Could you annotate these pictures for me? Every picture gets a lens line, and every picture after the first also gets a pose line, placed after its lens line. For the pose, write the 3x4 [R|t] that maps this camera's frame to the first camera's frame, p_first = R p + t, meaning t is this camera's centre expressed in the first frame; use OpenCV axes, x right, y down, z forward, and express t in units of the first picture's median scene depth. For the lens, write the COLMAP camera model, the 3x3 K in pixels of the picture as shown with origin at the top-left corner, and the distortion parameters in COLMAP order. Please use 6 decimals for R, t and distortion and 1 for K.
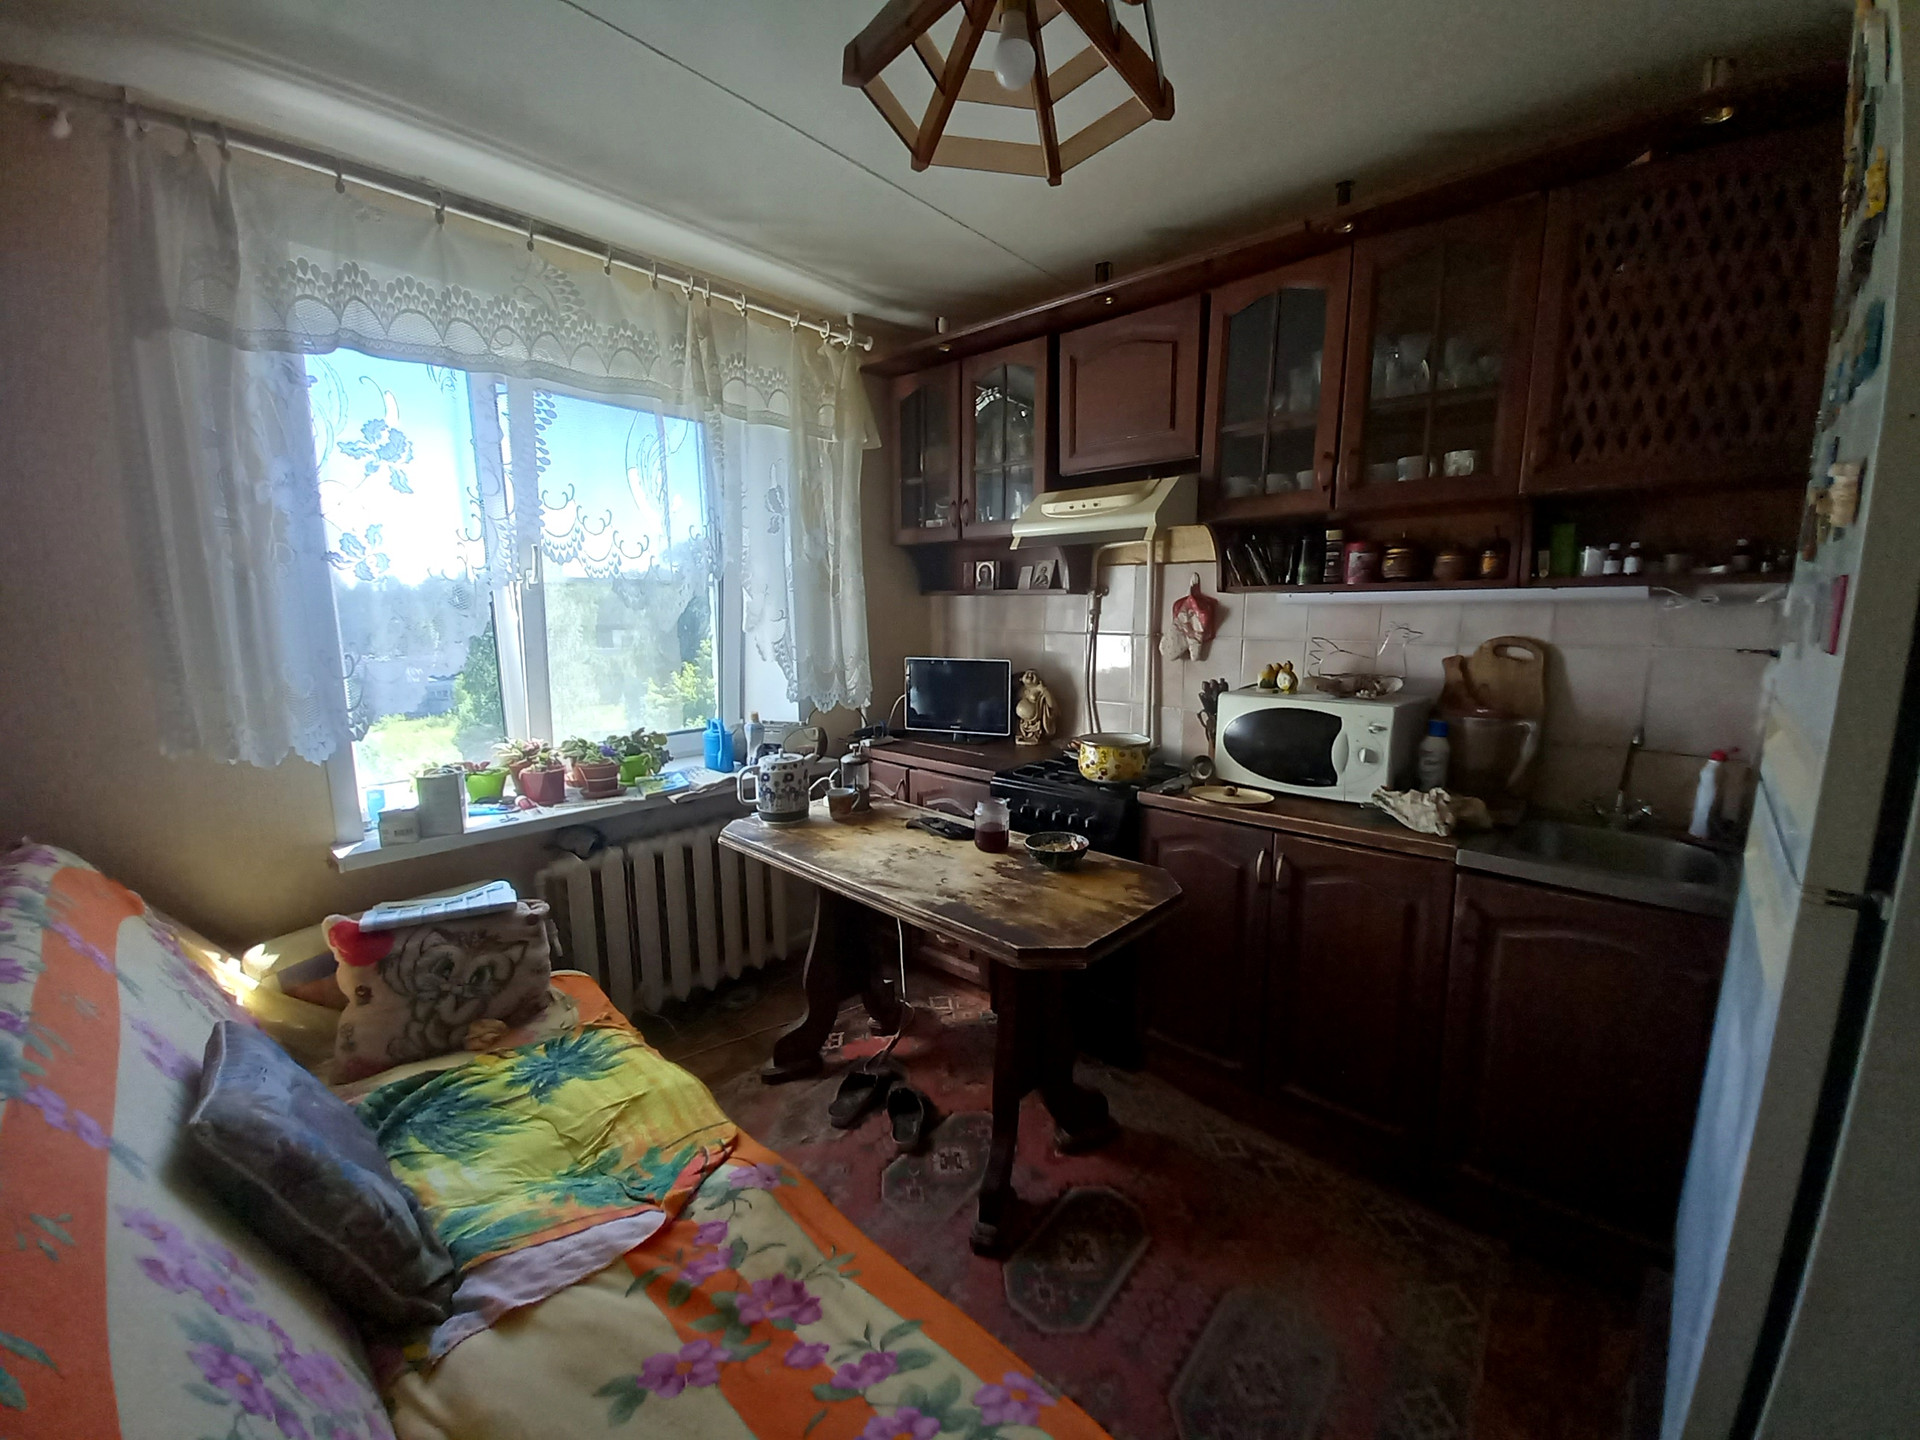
lens RADIAL K [[756.0, 0, 981.4], [0, 756.0, 731.8], [0, 0, 1]] dist [0.022106, -0.018158]
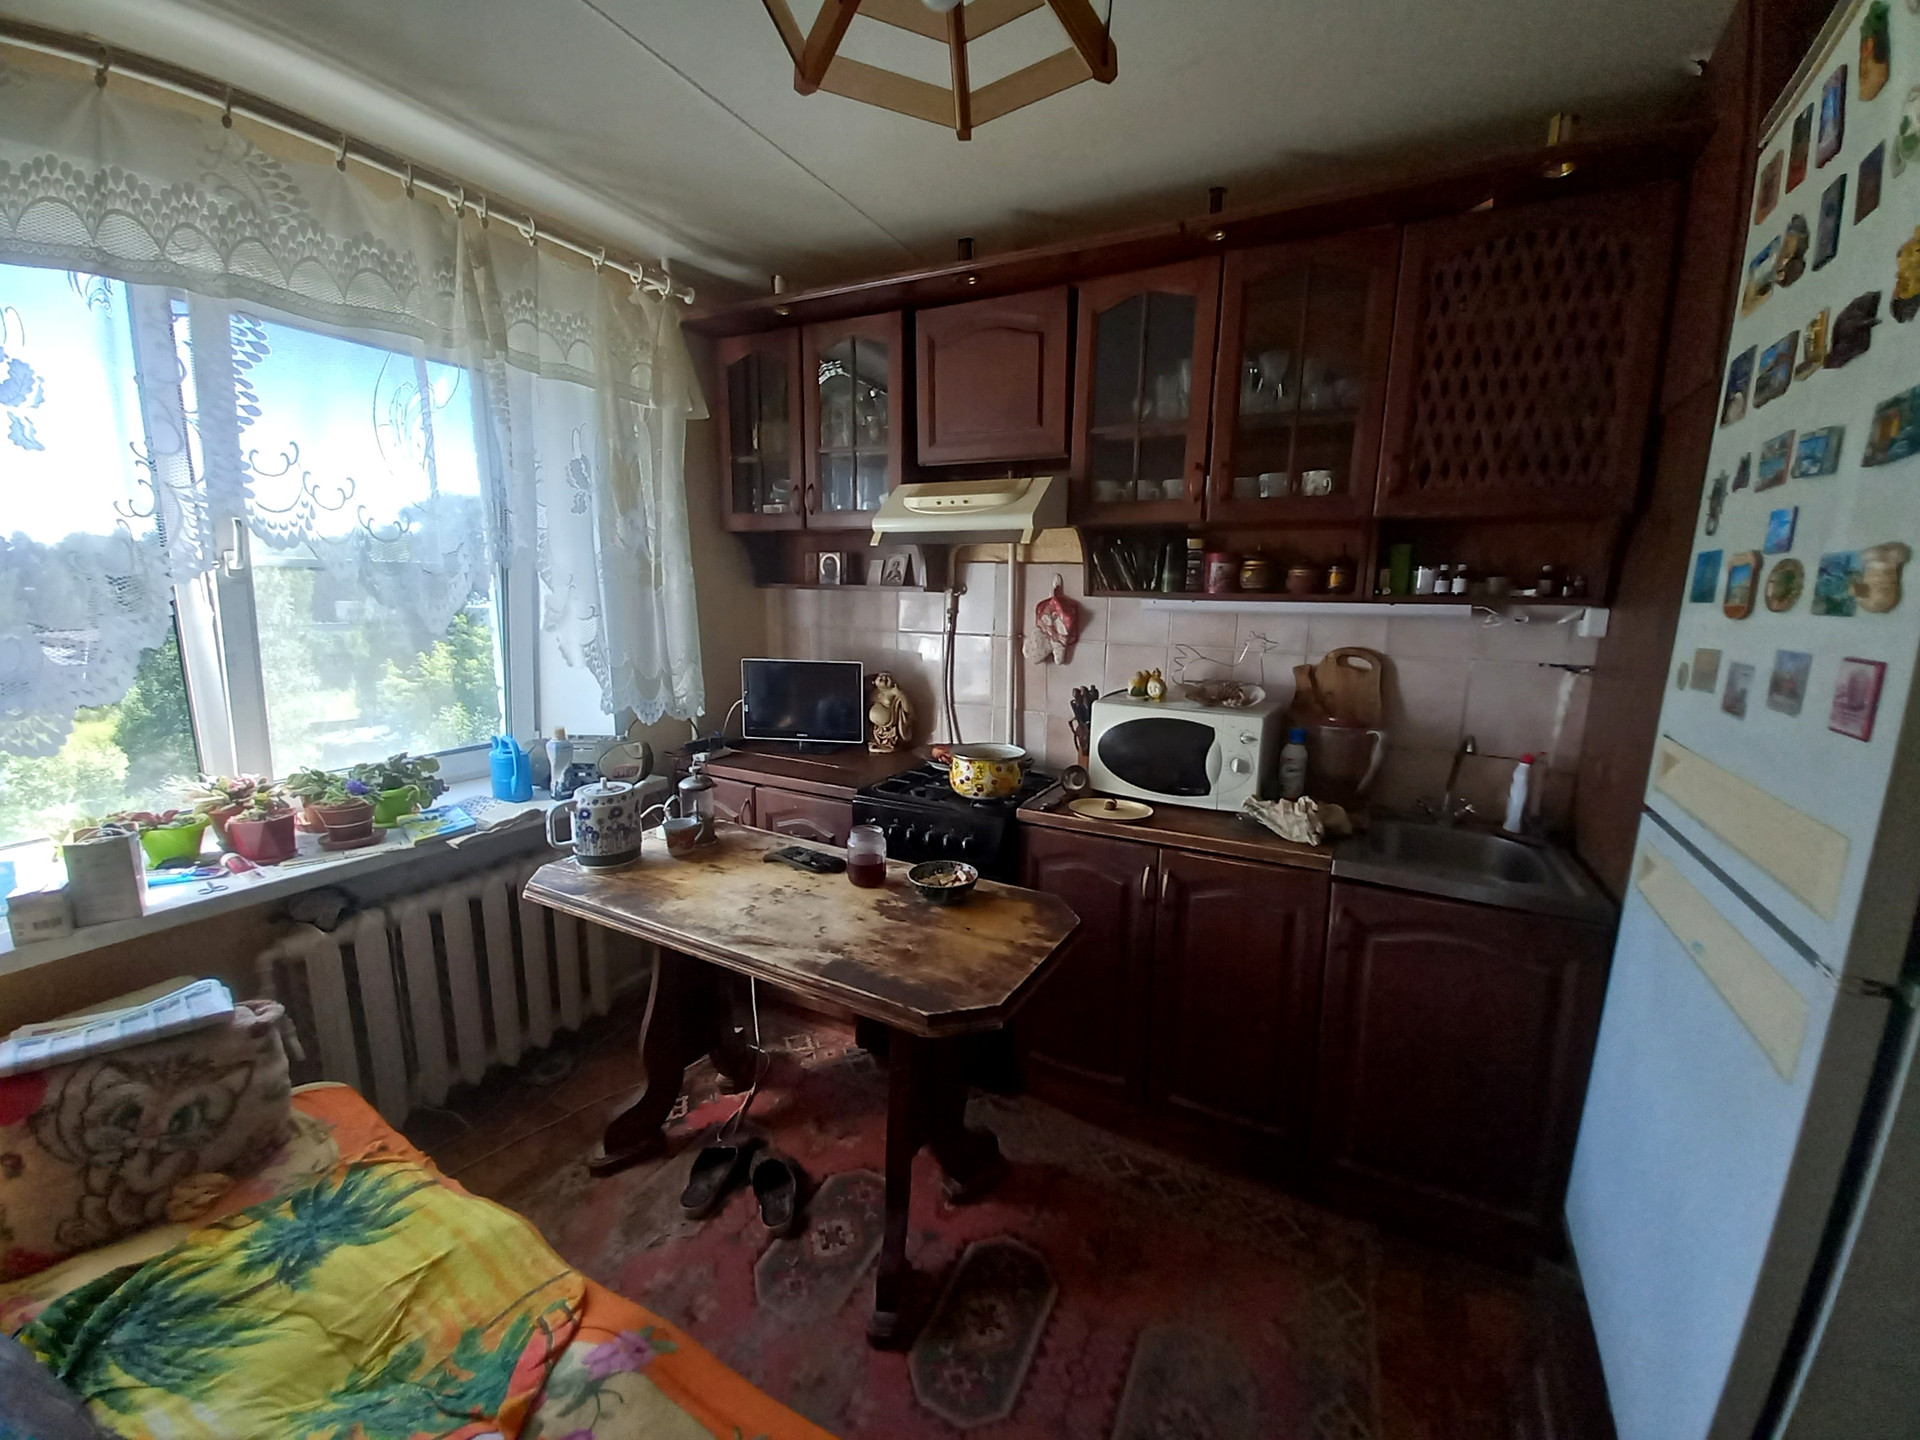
lens RADIAL K [[757.6, 0, 986.0], [0, 757.6, 728.4], [0, 0, 1]] dist [0.021863, -0.017681]
pose [[0.968434, -0.025094, 0.248004, -0.070252], [0.019535, 0.999500, 0.024848, -0.049481], [-0.248504, -0.019219, 0.968440, 0.096255]]
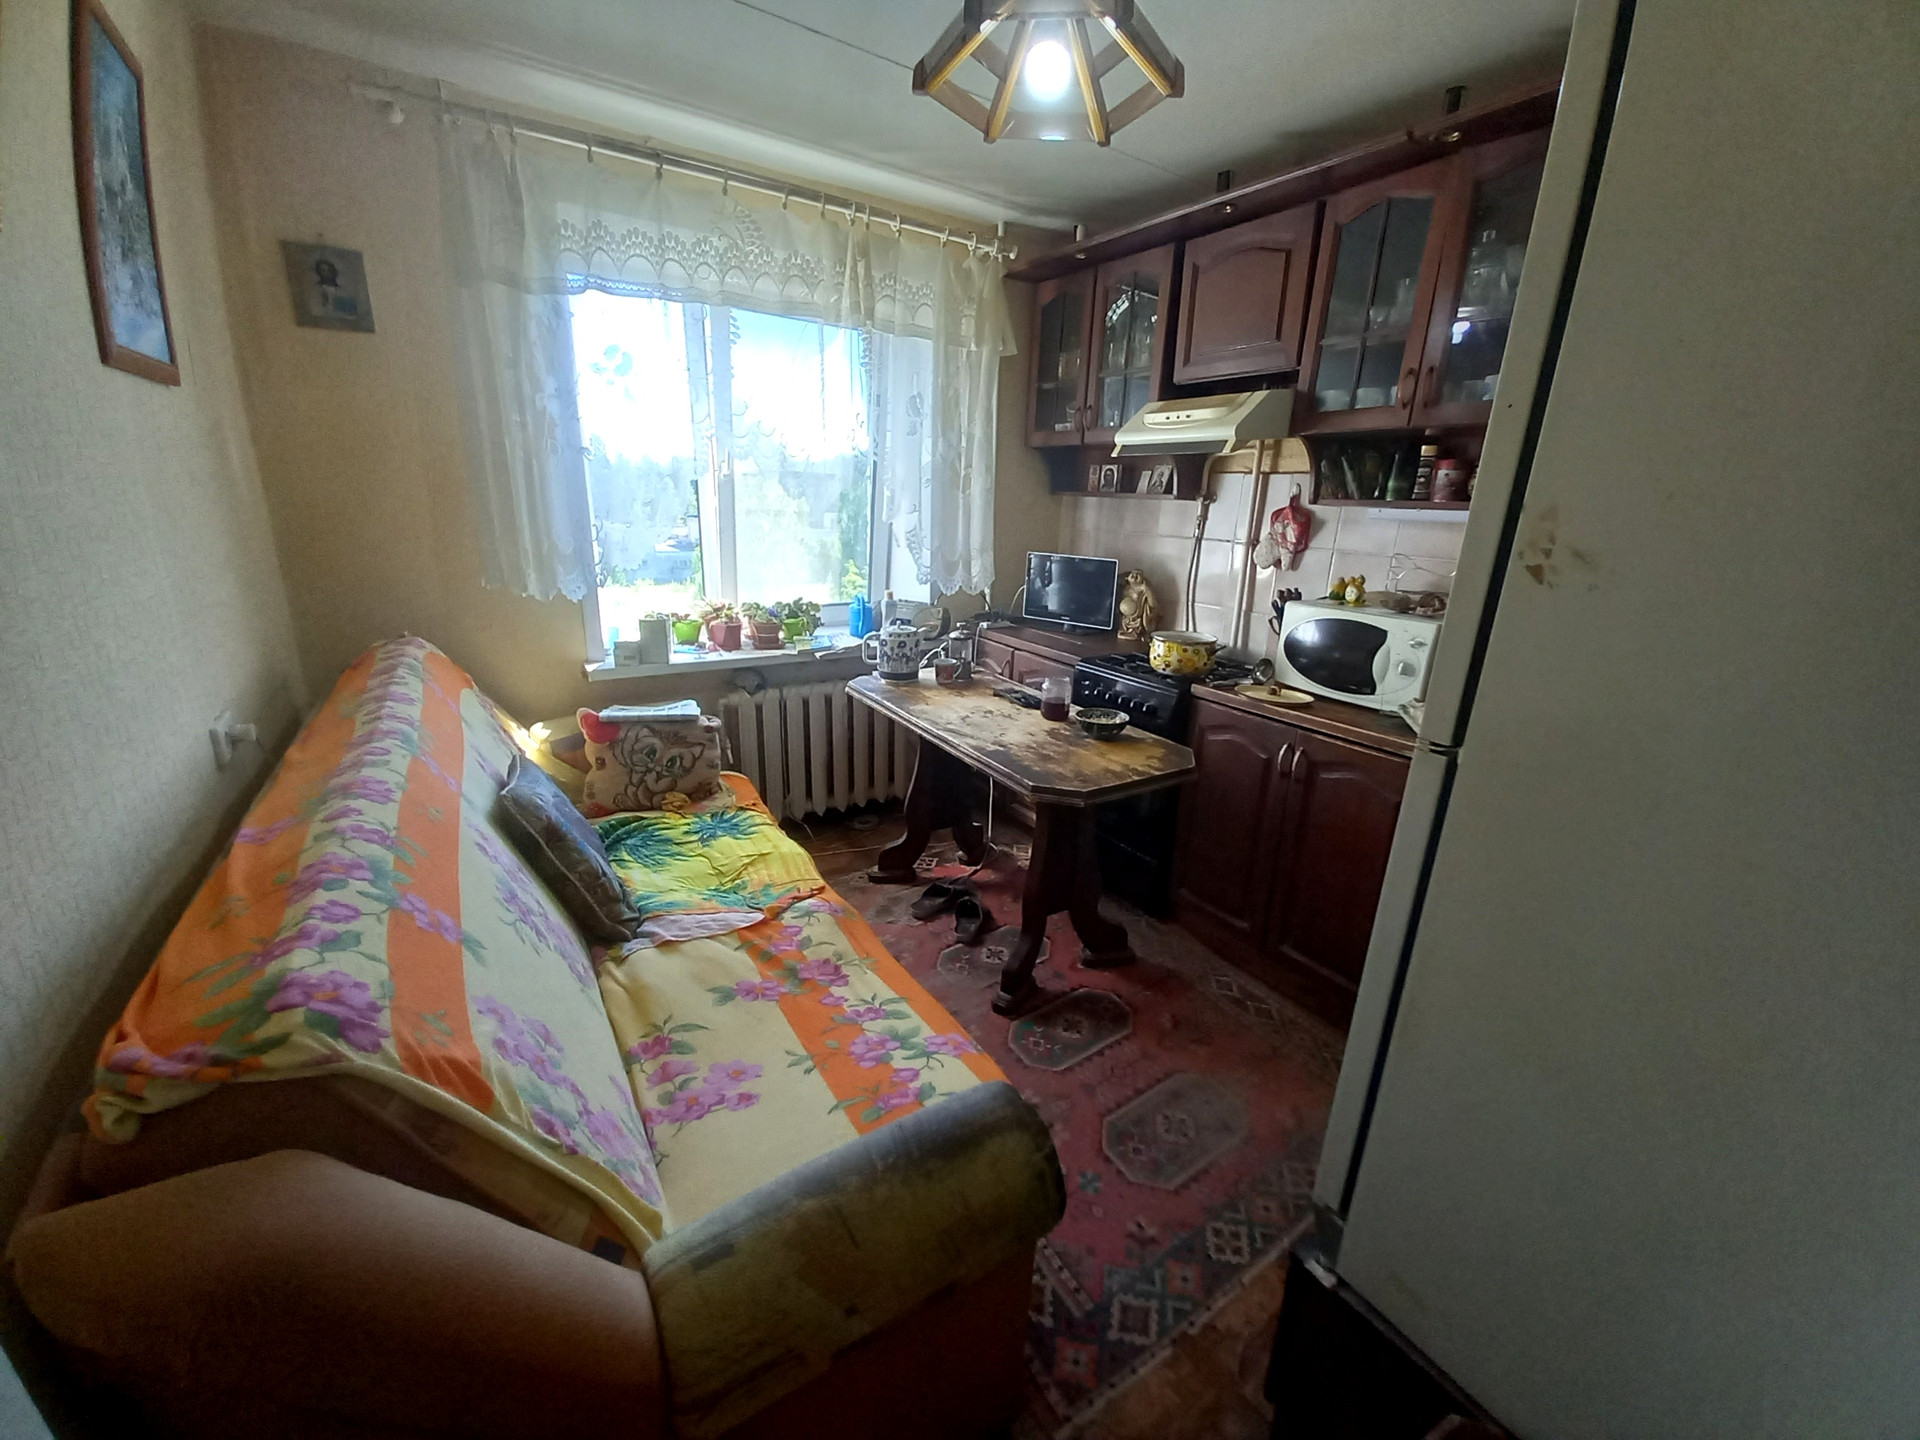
lens RADIAL K [[751.0, 0, 980.2], [0, 751.0, 726.0], [0, 0, 1]] dist [0.030771, -0.020866]
pose [[0.967573, 0.110936, -0.226927, 0.175405], [-0.081146, 0.987290, 0.136655, 0.014190], [0.239203, -0.113809, 0.964277, -0.178085]]
